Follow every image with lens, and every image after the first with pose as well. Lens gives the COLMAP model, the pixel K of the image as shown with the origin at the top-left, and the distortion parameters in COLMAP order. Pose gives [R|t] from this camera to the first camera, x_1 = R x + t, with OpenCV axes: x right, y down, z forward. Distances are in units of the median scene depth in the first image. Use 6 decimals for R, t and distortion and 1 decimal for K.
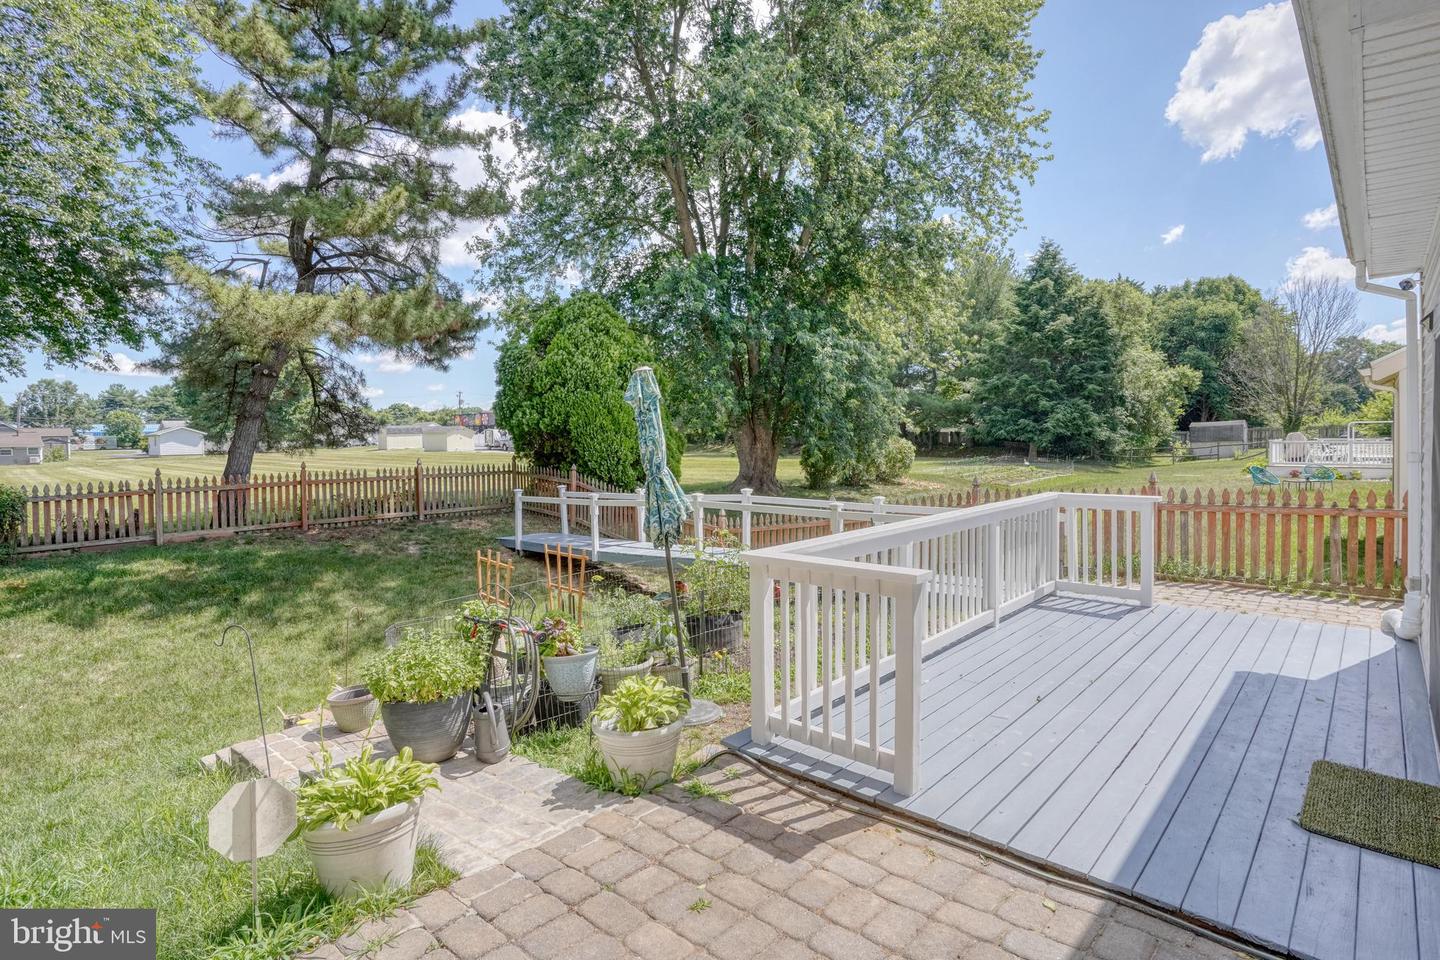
lens RADIAL K [[722.8, 0, 719.2], [0, 722.8, 456.2], [0, 0, 1]] dist [-0.030934, 0.001141]
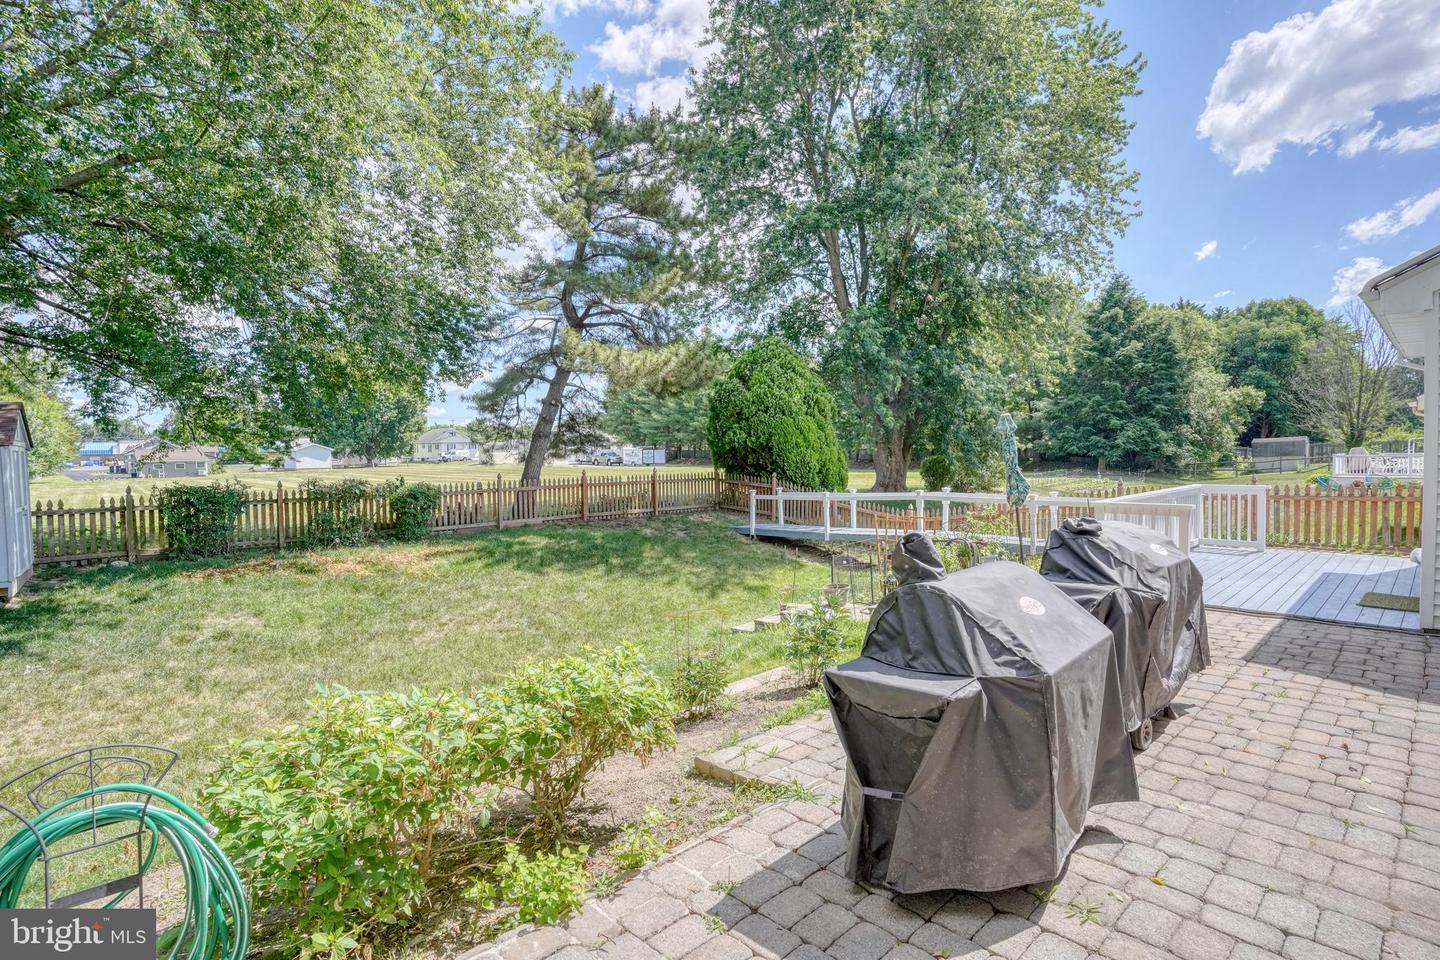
lens RADIAL K [[714.5, 0, 720.0], [0, 714.5, 480.0], [0, 0, 1]] dist [0.000878, -0.000347]
pose [[0.998967, 0.001487, -0.045413, -0.103135], [-0.000999, 0.999942, 0.010753, 0.004778], [0.045426, -0.010697, 0.998910, -0.126690]]
